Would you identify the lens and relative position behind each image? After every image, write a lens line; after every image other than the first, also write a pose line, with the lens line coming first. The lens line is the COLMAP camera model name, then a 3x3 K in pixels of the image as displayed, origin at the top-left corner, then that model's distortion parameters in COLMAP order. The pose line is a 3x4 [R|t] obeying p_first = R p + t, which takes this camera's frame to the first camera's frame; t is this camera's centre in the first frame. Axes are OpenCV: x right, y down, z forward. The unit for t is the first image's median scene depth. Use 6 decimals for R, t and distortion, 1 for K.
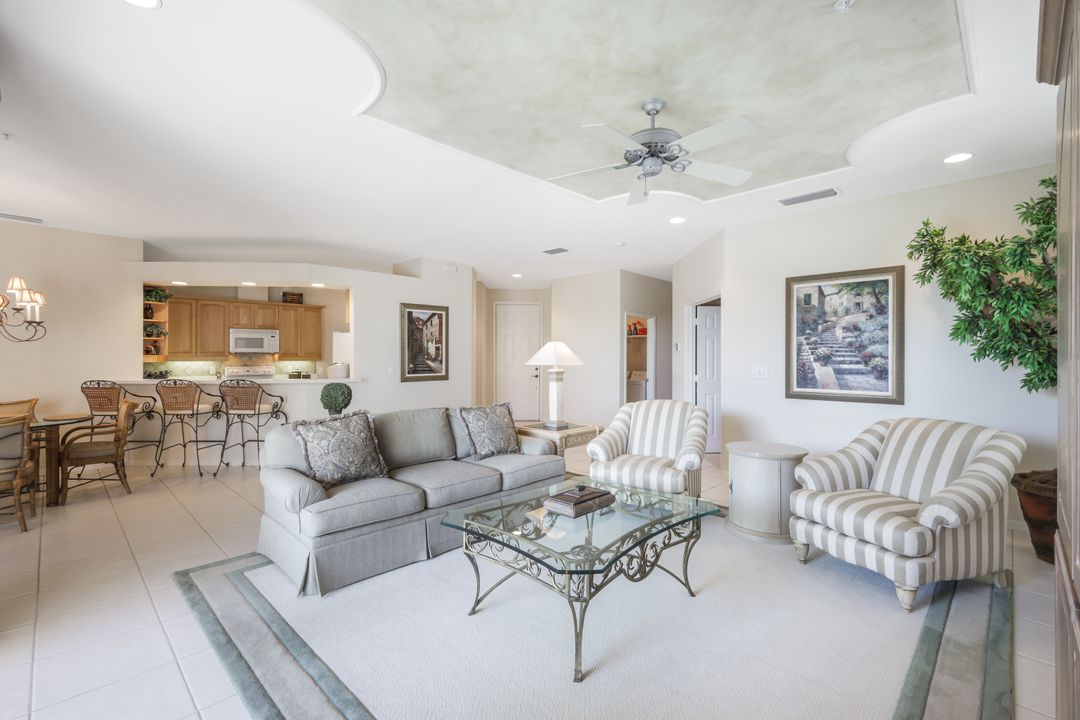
lens RADIAL K [[480.1, 0, 553.5], [0, 480.1, 356.5], [0, 0, 1]] dist [0.000029, -0.000054]
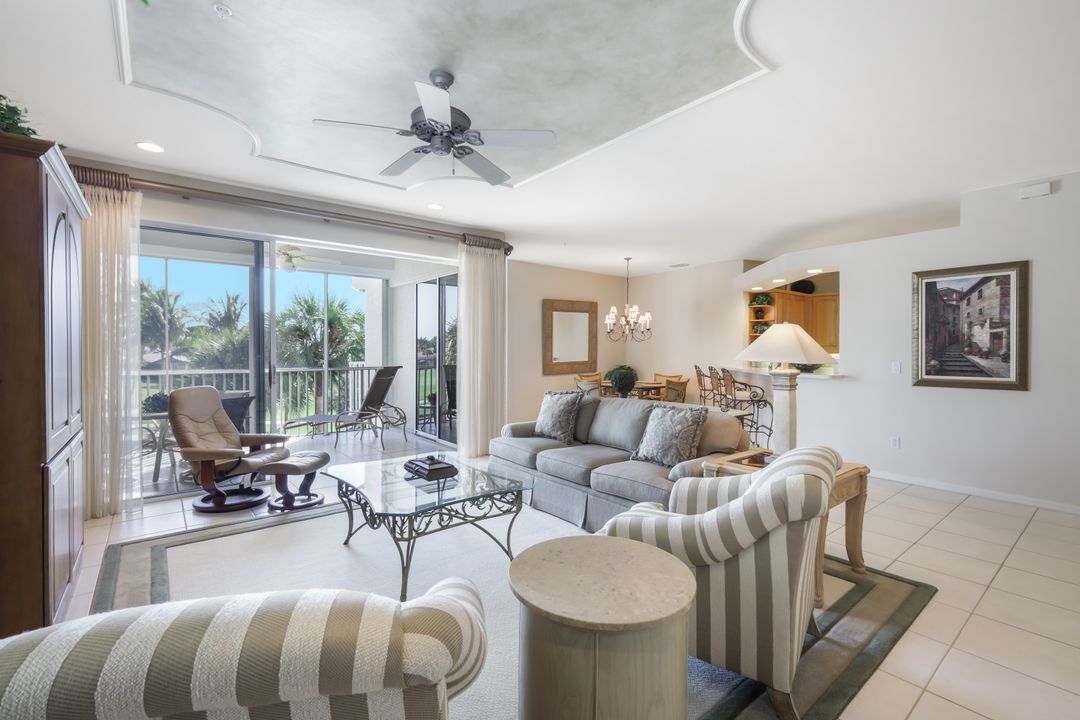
lens RADIAL K [[478.7, 0, 534.0], [0, 478.7, 358.0], [0, 0, 1]] dist [0.000677, 0.000244]
pose [[-0.136092, 0.018047, -0.990532, 0.423457], [-0.004050, 0.999816, 0.018772, 0.002192], [0.990688, 0.006566, -0.135994, 0.516002]]
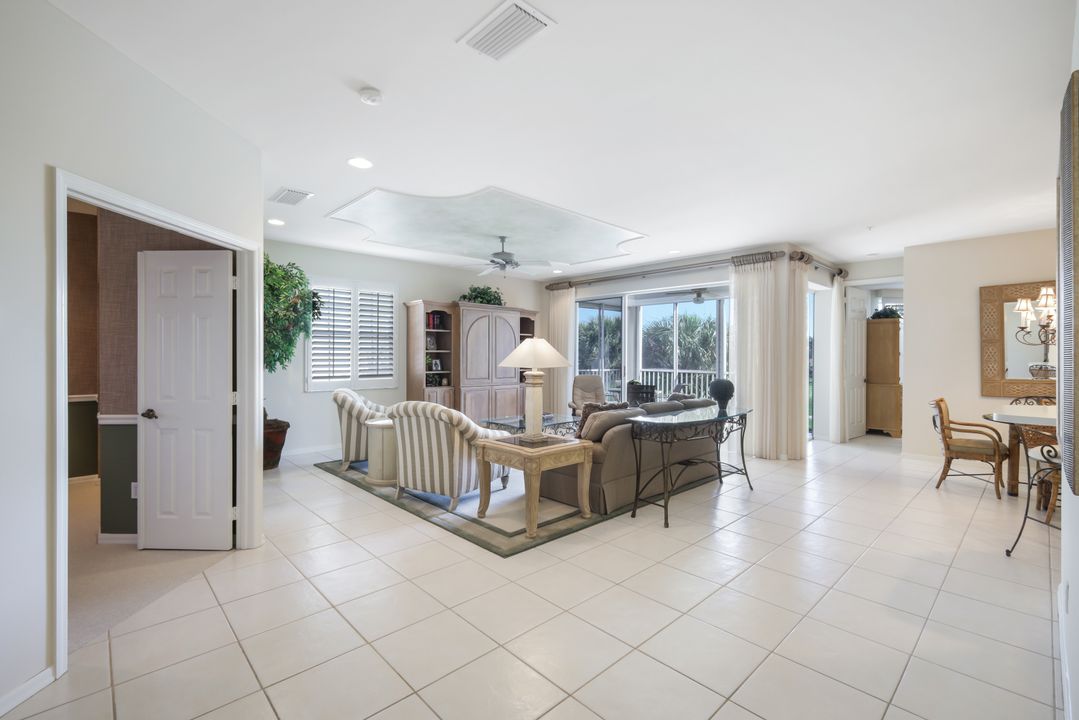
lens RADIAL K [[479.7, 0, 553.0], [0, 479.7, 356.5], [0, 0, 1]] dist [0.000029, -0.000054]
pose [[-0.999130, -0.006100, 0.041256, -0.043502], [-0.005898, 0.999970, 0.005016, -0.002056], [-0.041285, 0.004768, -0.999136, 1.210163]]
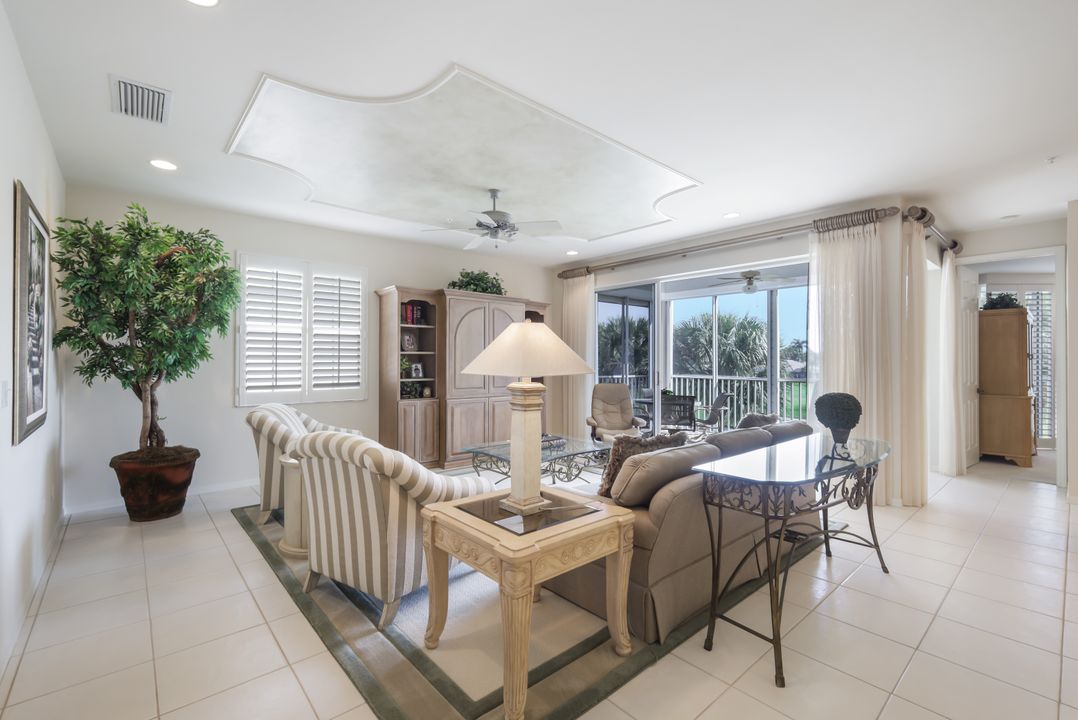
lens RADIAL K [[479.3, 0, 552.4], [0, 479.3, 356.5], [0, 0, 1]] dist [0.000029, -0.000054]
pose [[-0.996977, -0.003797, 0.077600, -0.039311], [-0.004275, 0.999973, -0.005991, 0.003230], [-0.077576, -0.006305, -0.996967, 0.969141]]
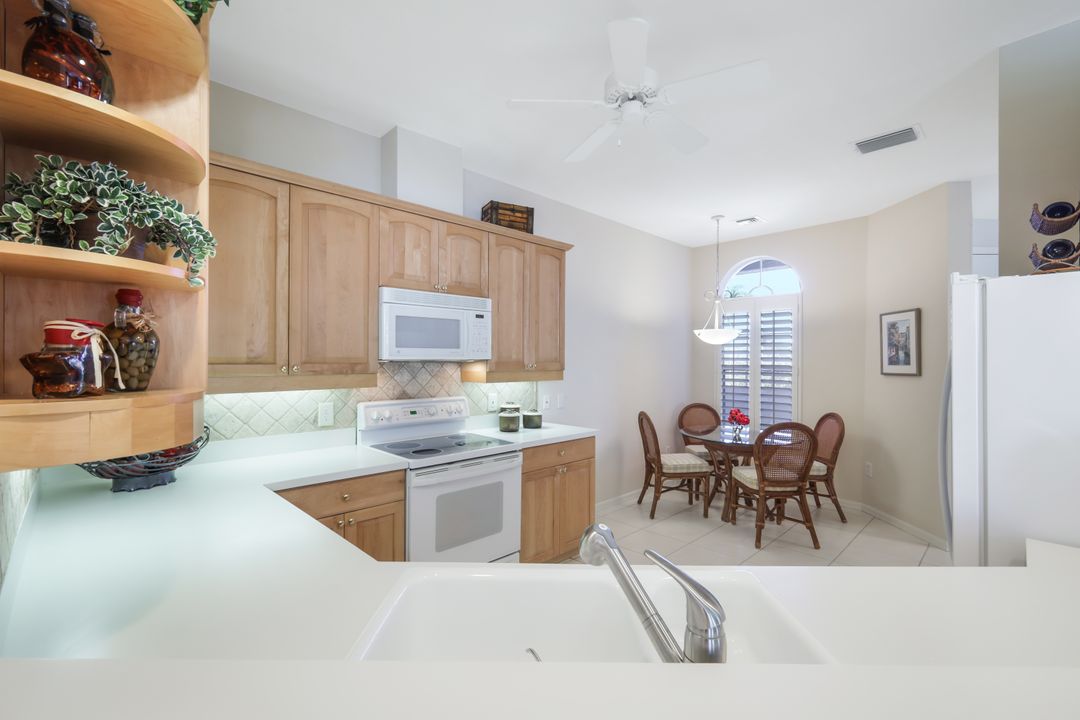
lens RADIAL K [[480.1, 0, 553.5], [0, 480.1, 356.5], [0, 0, 1]] dist [0.000029, -0.000054]
pose [[0.999753, 0.000657, -0.022221, -0.623490], [-0.000796, 0.999980, -0.006245, -0.010465], [0.022216, 0.006262, 0.999734, 0.767923]]
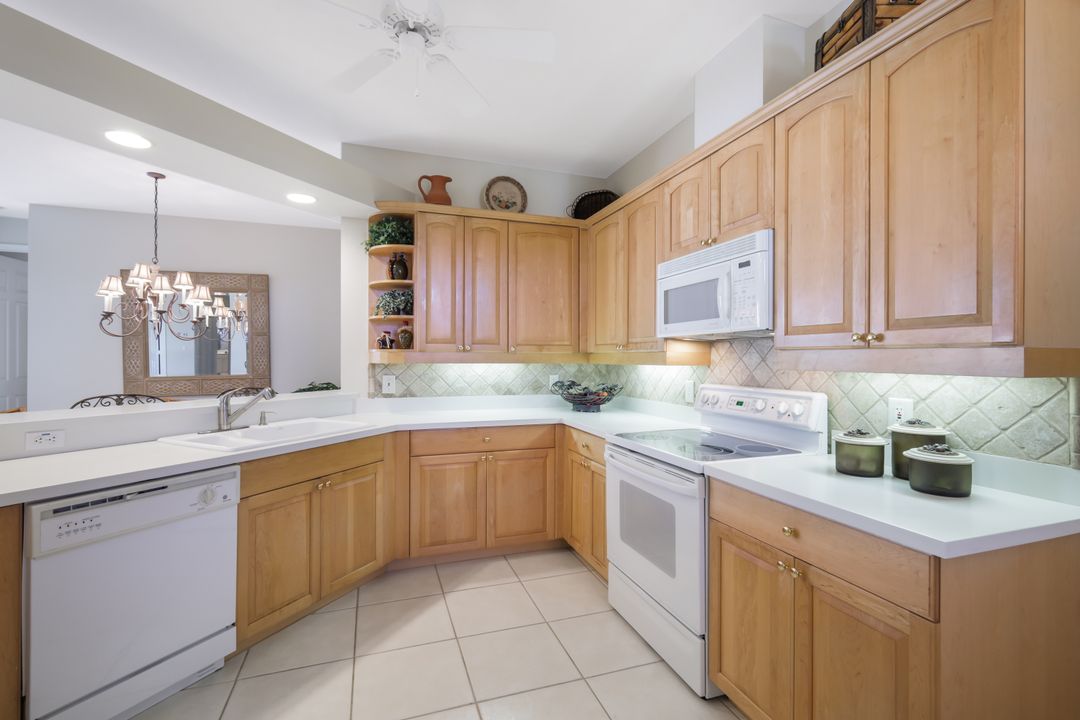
lens RADIAL K [[478.7, 0, 534.0], [0, 478.7, 358.0], [0, 0, 1]] dist [0.000677, 0.000244]
pose [[-0.468948, -0.004642, -0.883214, -0.397009], [-0.004608, 0.999985, -0.002809, 0.006629], [0.883214, 0.002752, -0.468962, 1.217833]]
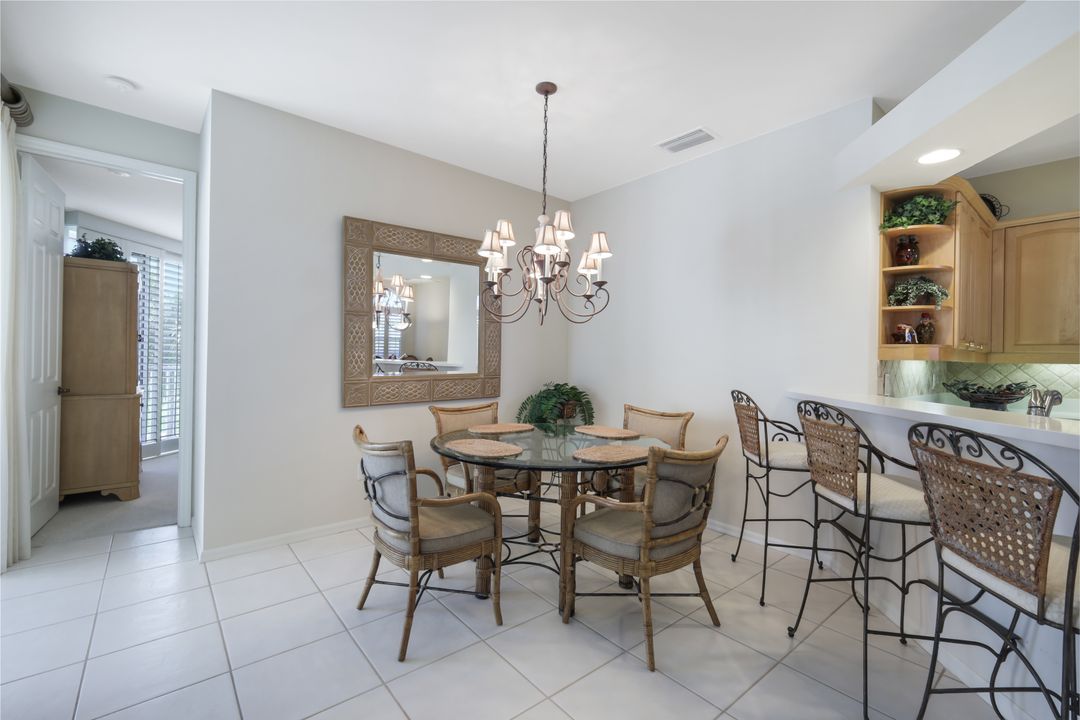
lens RADIAL K [[461.8, 0, 525.3], [0, 461.8, 356.4], [0, 0, 1]] dist [0.000306, 0.000020]
pose [[-0.134629, -0.008665, -0.990858, -0.310369], [-0.015455, 0.999858, -0.006644, 0.015197], [0.990776, 0.014419, -0.134744, 0.613356]]
